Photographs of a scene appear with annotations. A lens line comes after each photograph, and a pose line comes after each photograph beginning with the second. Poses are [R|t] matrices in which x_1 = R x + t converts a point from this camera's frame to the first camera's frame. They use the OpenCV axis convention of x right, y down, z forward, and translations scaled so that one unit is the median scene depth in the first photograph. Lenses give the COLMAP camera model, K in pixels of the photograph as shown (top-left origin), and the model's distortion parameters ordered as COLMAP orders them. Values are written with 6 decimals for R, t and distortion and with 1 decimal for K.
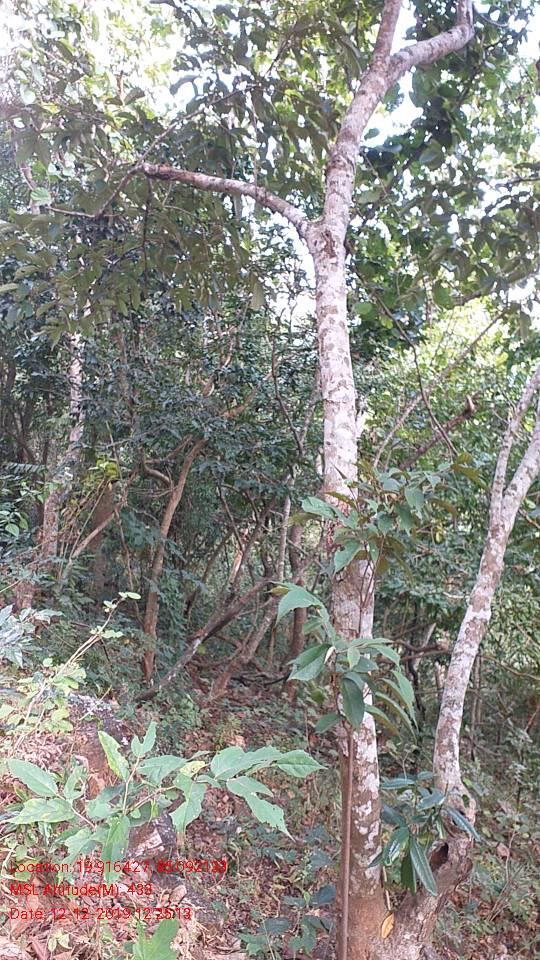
lens RADIAL K [[770.6, 0, 292.6], [0, 770.6, 479.9], [0, 0, 1]] dist [0.074455, -0.142652]
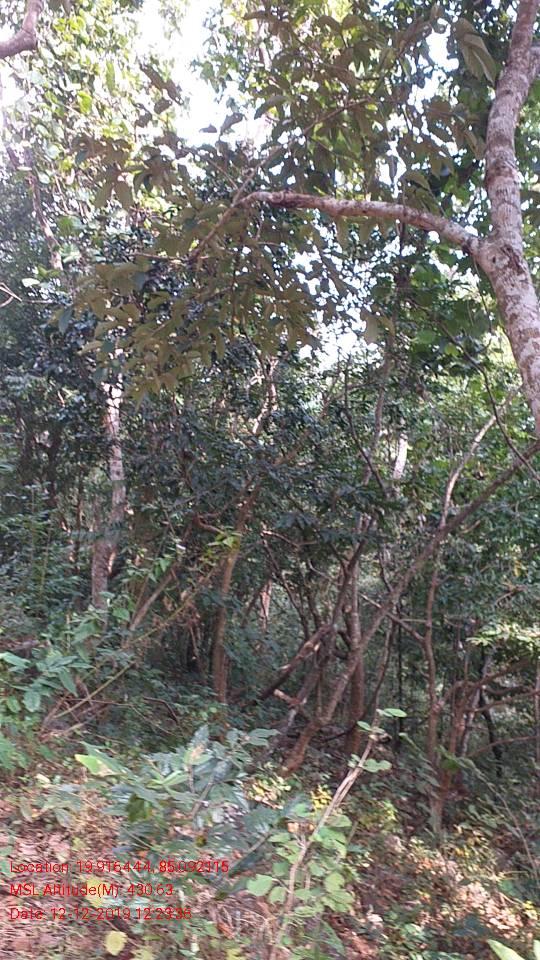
lens RADIAL K [[770.6, 0, 292.6], [0, 770.6, 479.9], [0, 0, 1]] dist [0.074455, -0.142652]
pose [[0.996533, -0.083181, 0.001459, -0.156066], [0.083153, 0.995340, -0.048832, -0.029043], [0.002610, 0.048784, 0.998806, 0.111165]]
